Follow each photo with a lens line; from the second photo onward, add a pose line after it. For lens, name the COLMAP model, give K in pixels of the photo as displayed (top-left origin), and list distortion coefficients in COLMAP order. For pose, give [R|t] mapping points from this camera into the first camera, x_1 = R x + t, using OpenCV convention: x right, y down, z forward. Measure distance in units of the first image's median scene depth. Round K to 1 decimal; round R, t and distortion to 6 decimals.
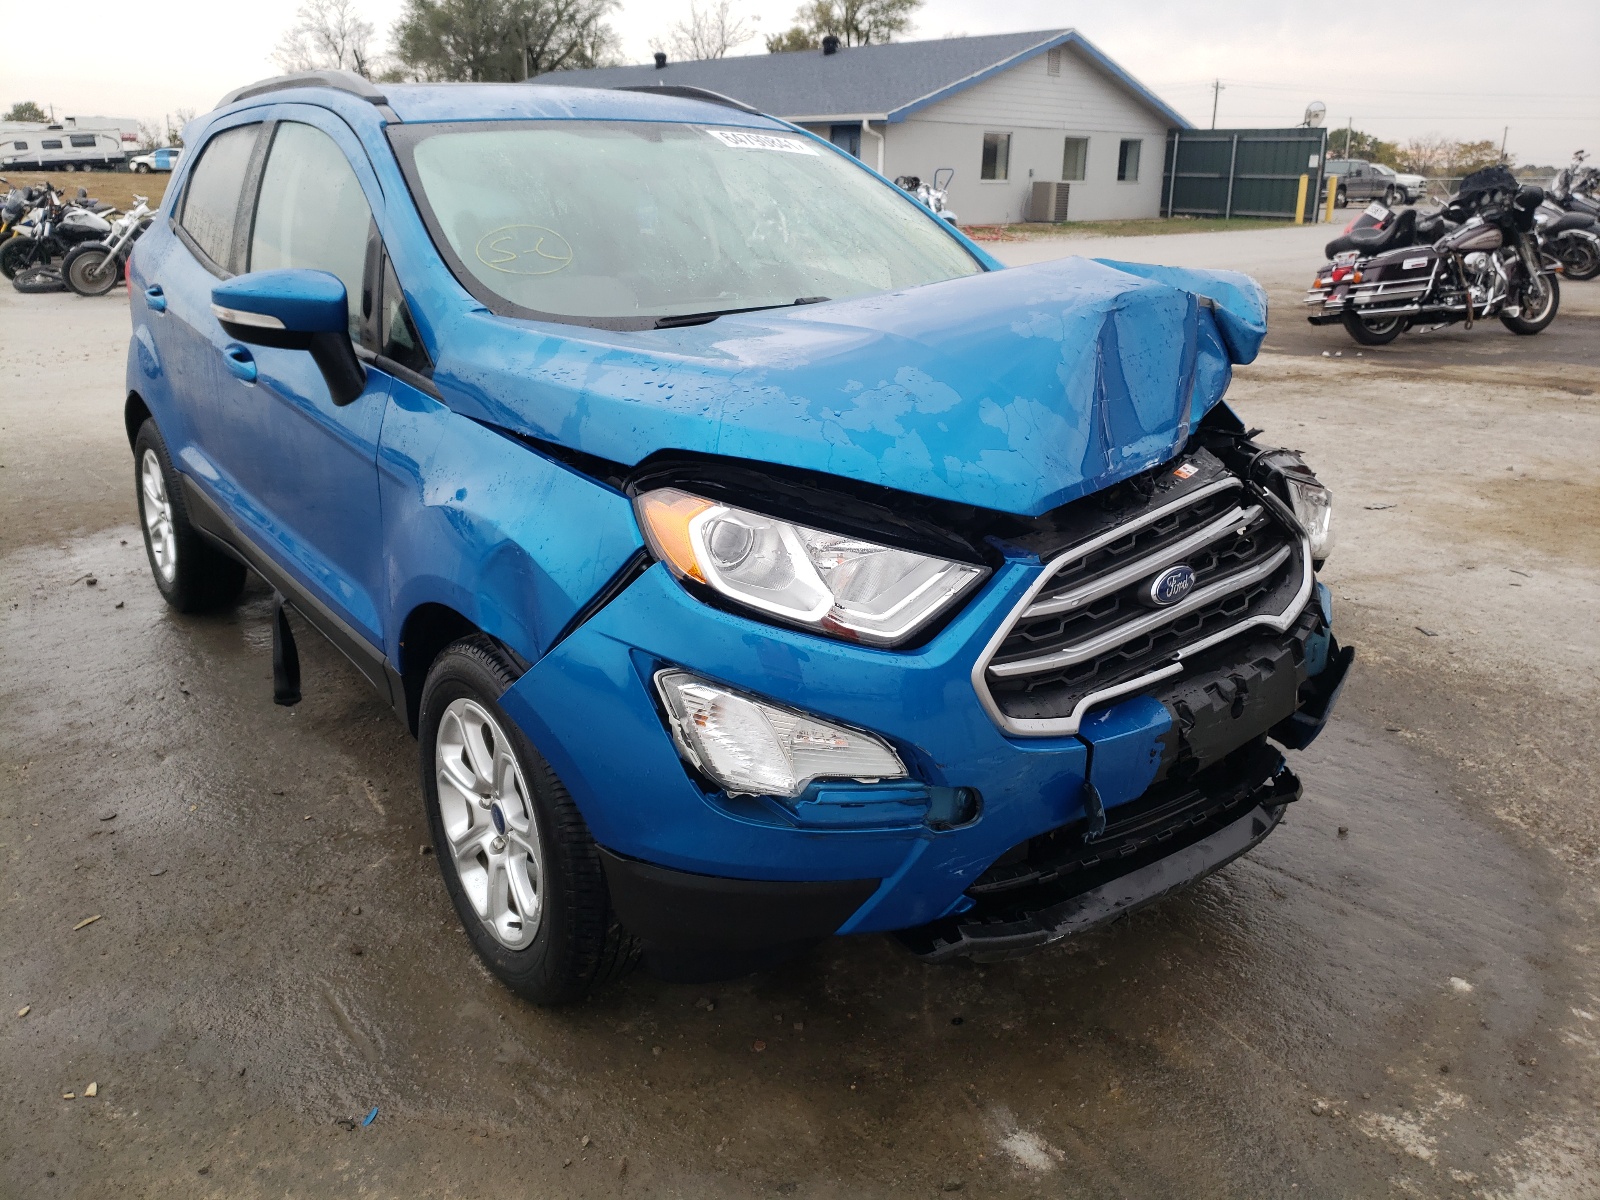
lens RADIAL K [[1205.3, 0, 800.0], [0, 1205.3, 600.0], [0, 0, 1]] dist [-0.000979, -0.002230]
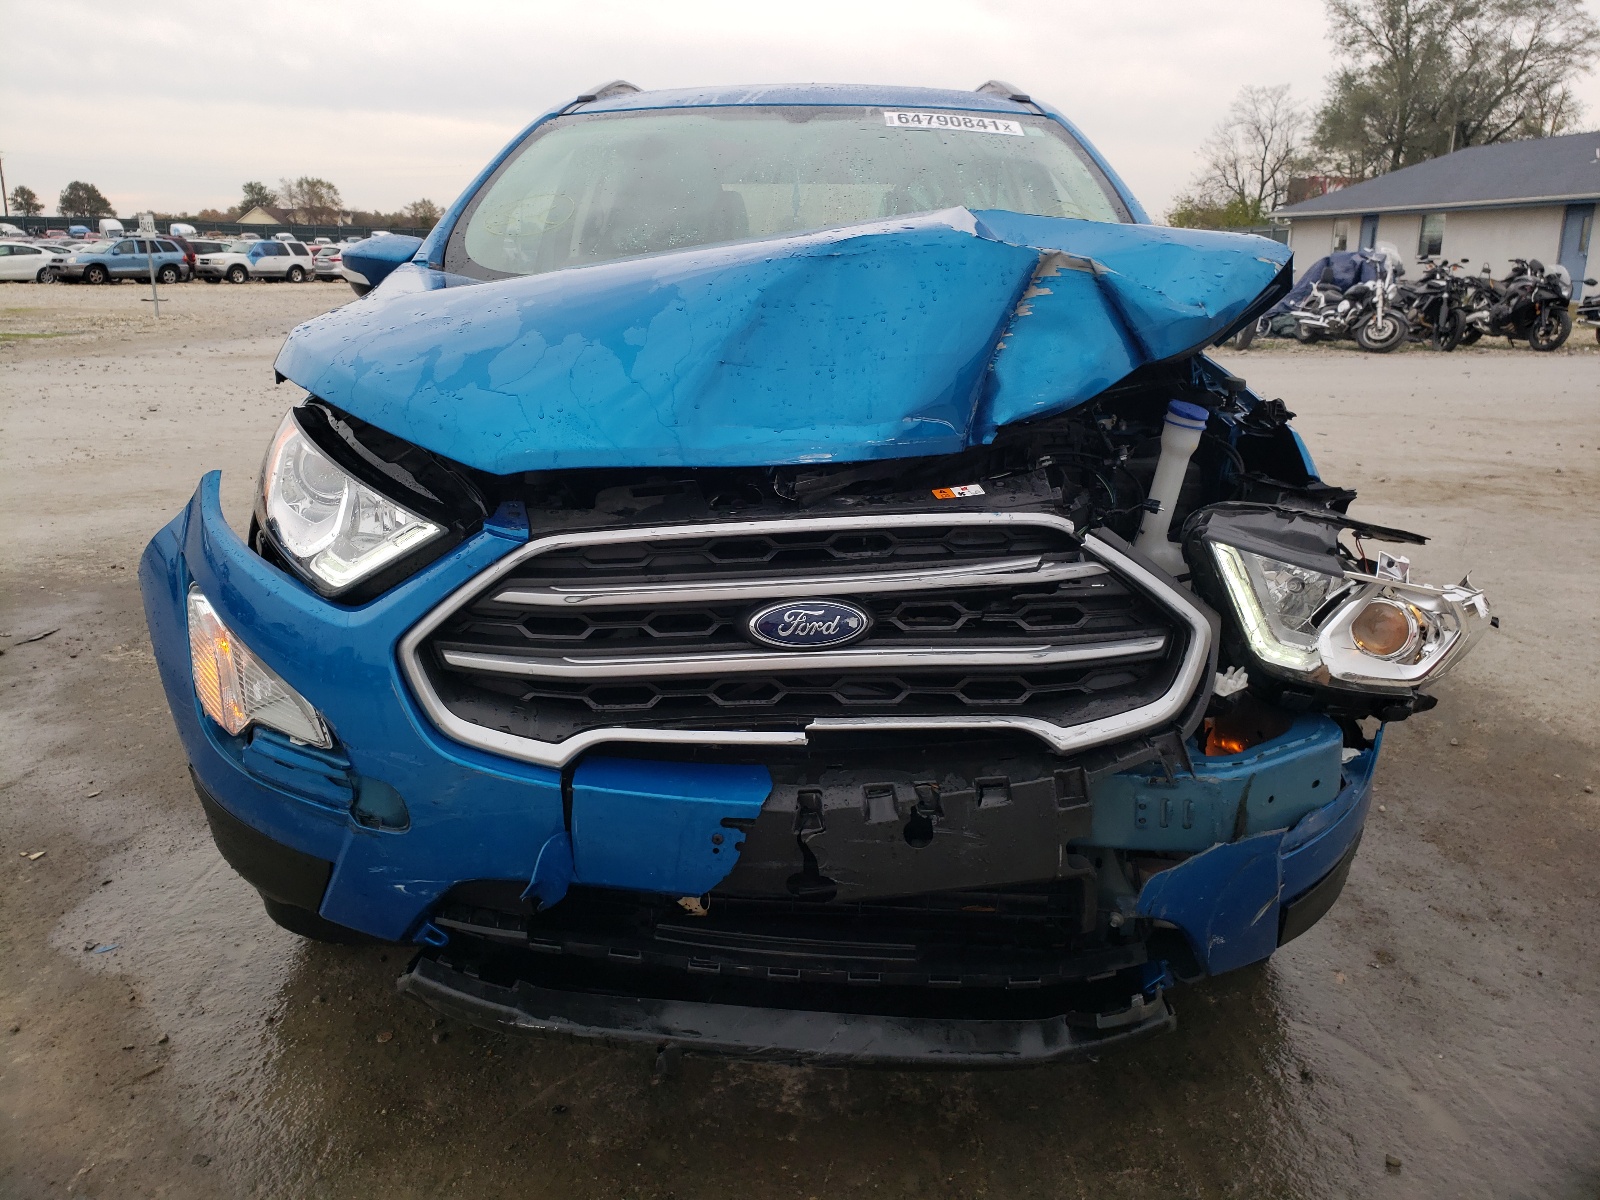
lens RADIAL K [[1215.5, 0, 800.0], [0, 1215.5, 600.0], [0, 0, 1]] dist [0.001624, 0.003400]
pose [[0.775596, 0.168761, -0.608252, 0.751906], [-0.209466, 0.977807, 0.004200, -0.028864], [0.595462, 0.124150, 0.793732, 0.426370]]
